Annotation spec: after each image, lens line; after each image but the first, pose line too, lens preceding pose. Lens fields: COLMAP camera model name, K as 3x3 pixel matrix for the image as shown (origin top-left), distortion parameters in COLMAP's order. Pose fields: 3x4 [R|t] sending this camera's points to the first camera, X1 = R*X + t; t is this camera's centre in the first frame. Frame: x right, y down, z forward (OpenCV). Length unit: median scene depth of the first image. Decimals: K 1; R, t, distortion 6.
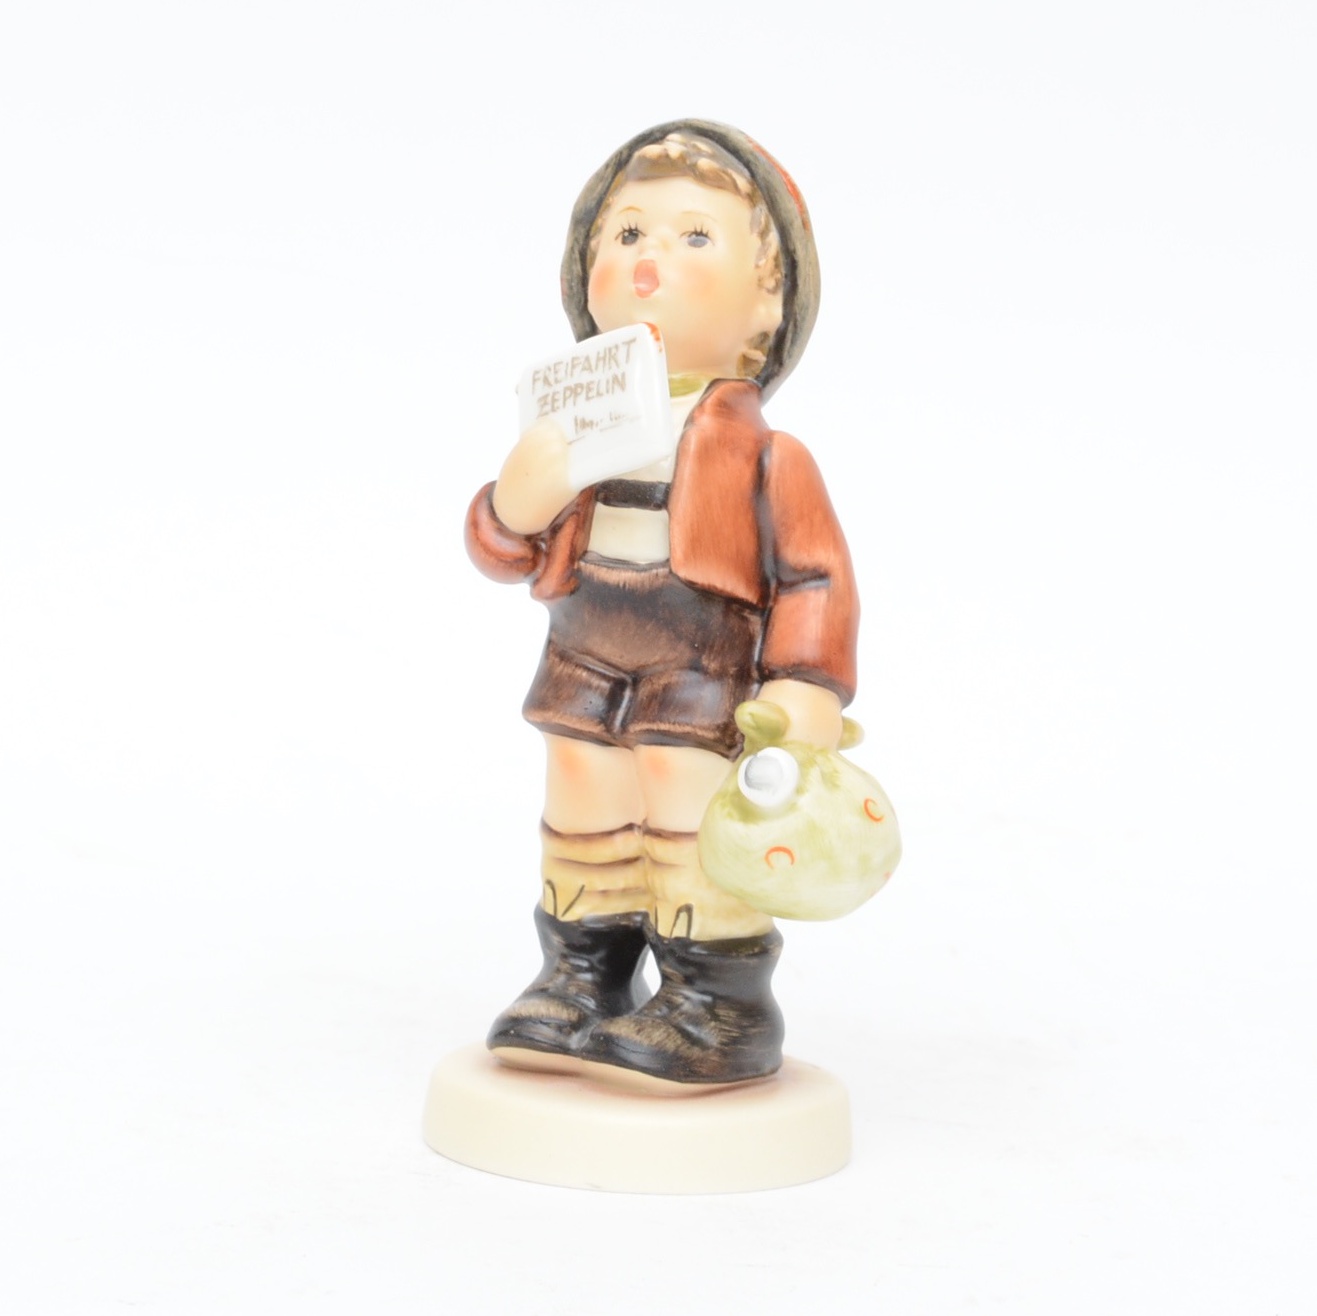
lens RADIAL K [[4327.0, 0, 656.5], [0, 4327.0, 652.7], [0, 0, 1]] dist [0.105079, 0.000000]
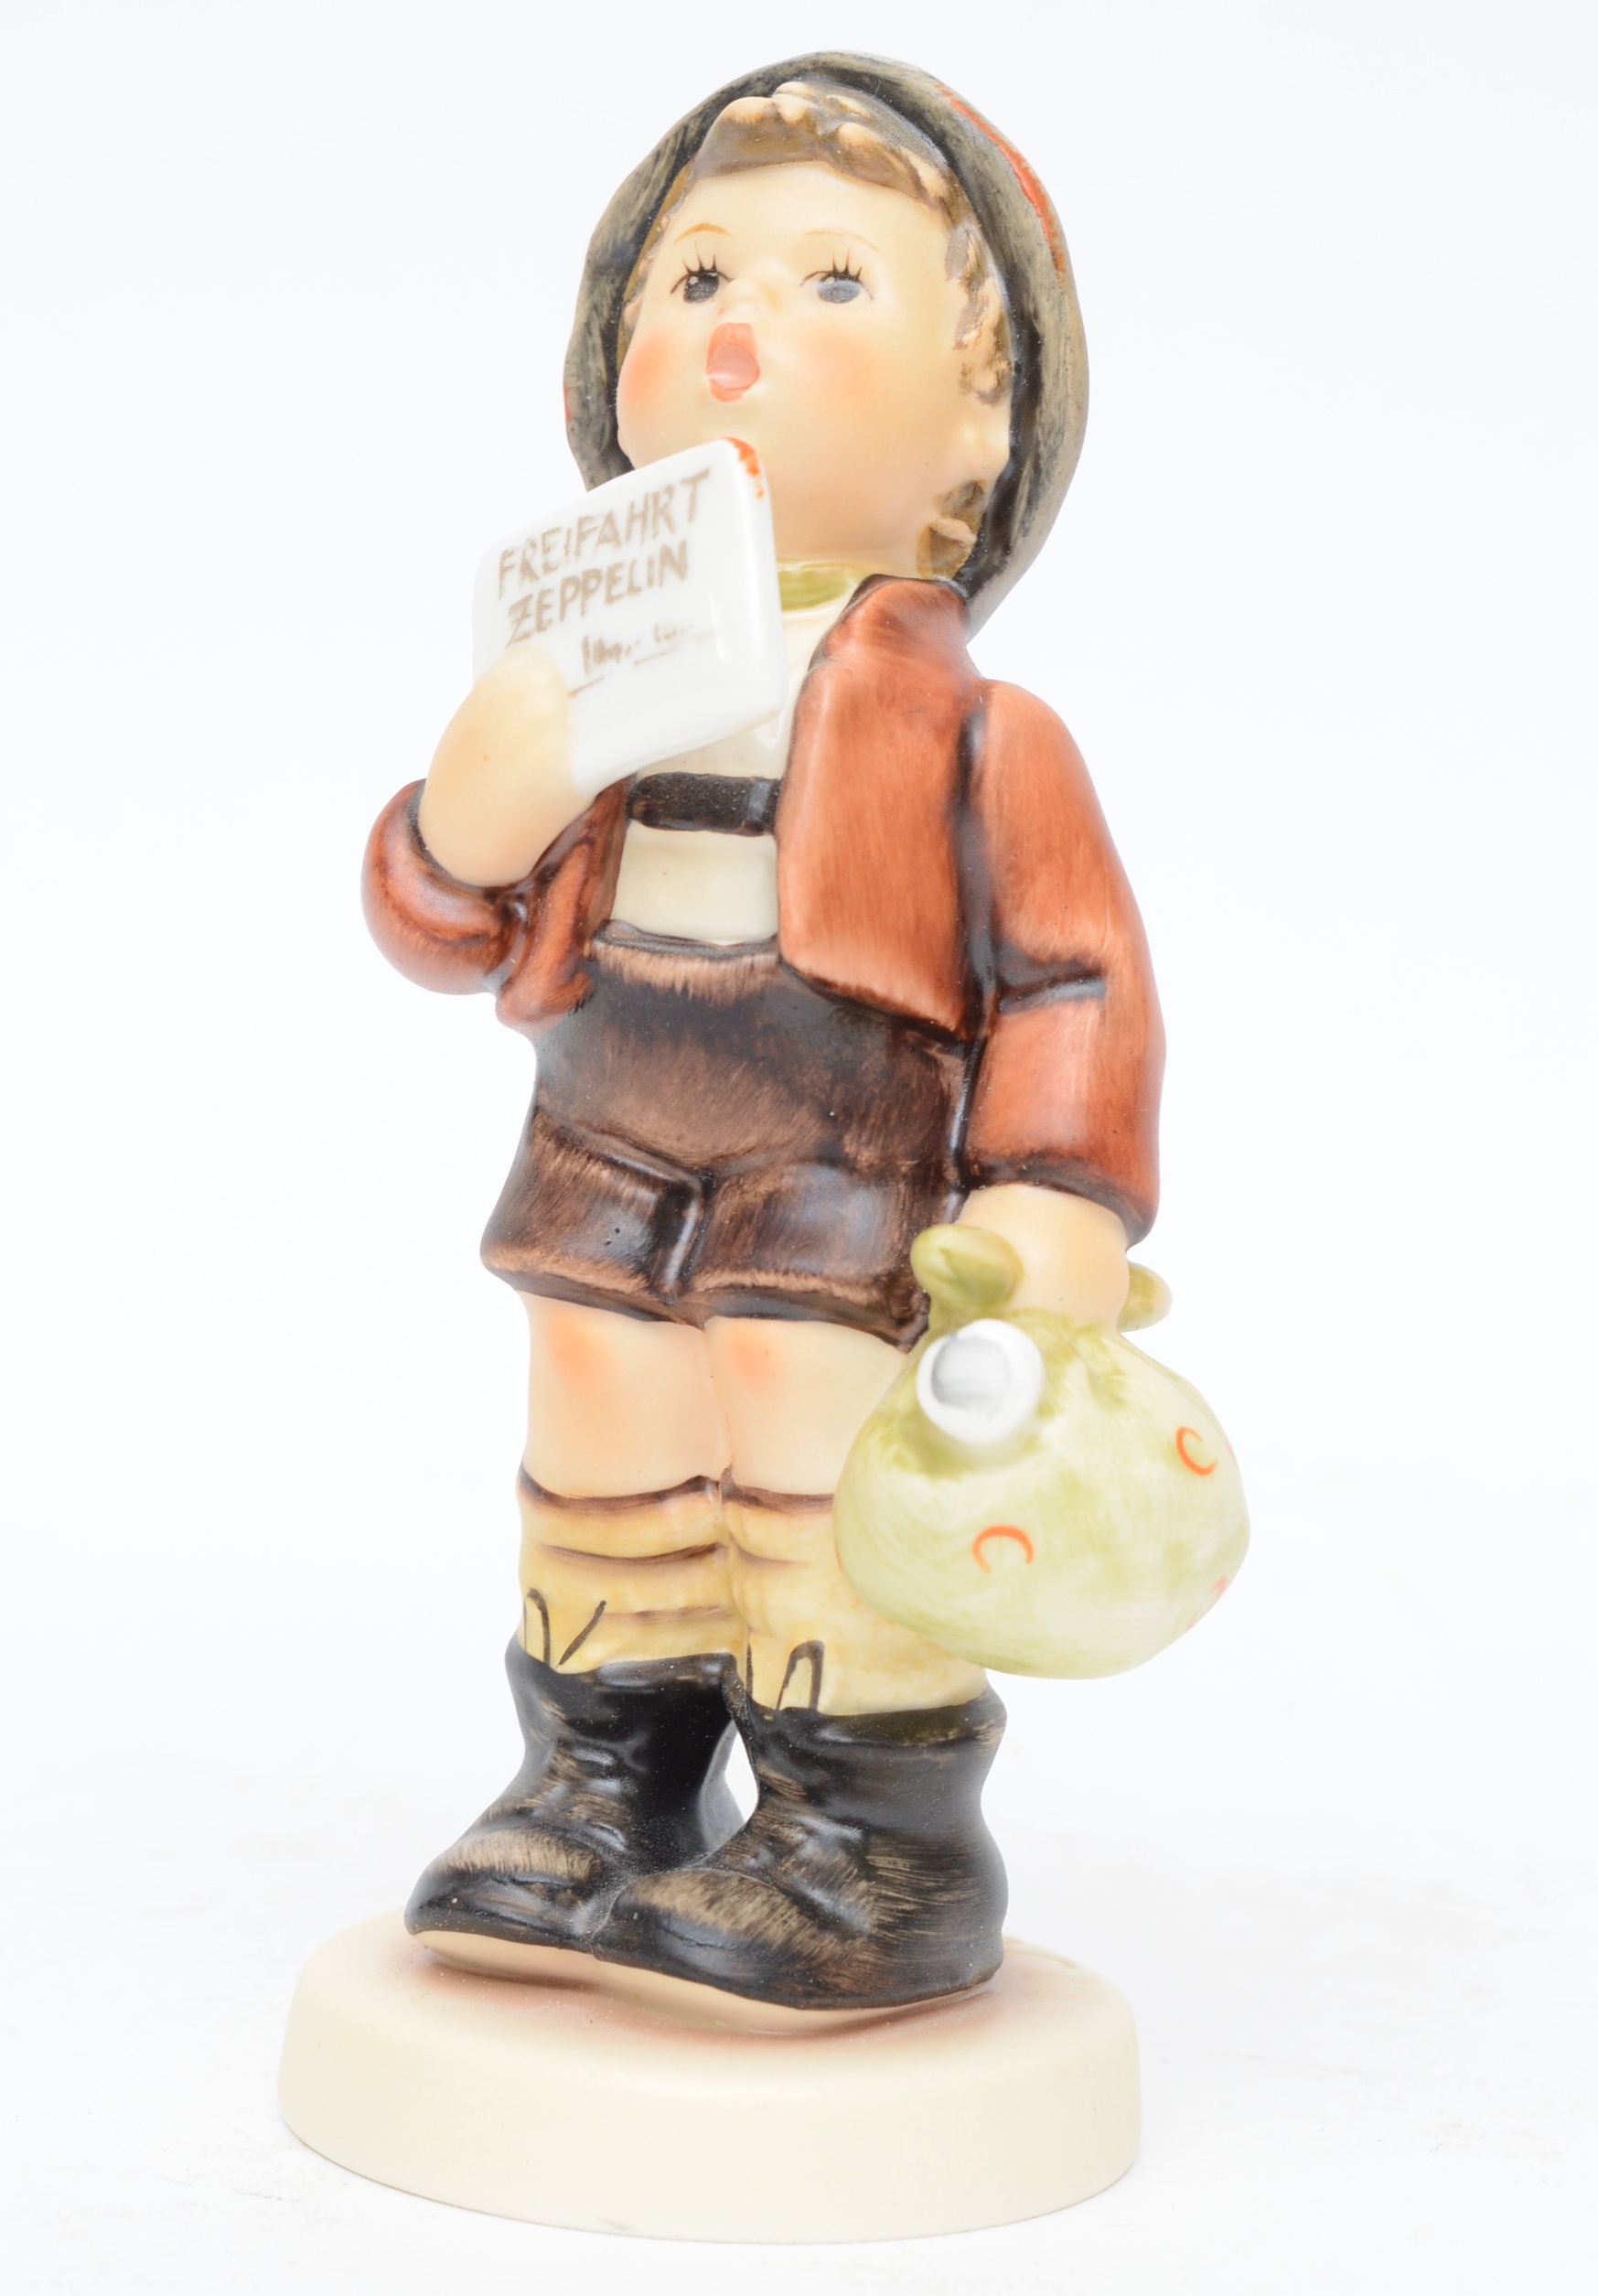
lens RADIAL K [[5517.8, 0, 716.3], [0, 5517.8, 1261.2], [0, 0, 1]] dist [0.107333, 0.000000]
pose [[0.999898, 0.003940, -0.013705, 0.004703], [-0.003973, 0.999989, -0.002412, 0.016527], [0.013695, 0.002467, 0.999903, 0.375329]]
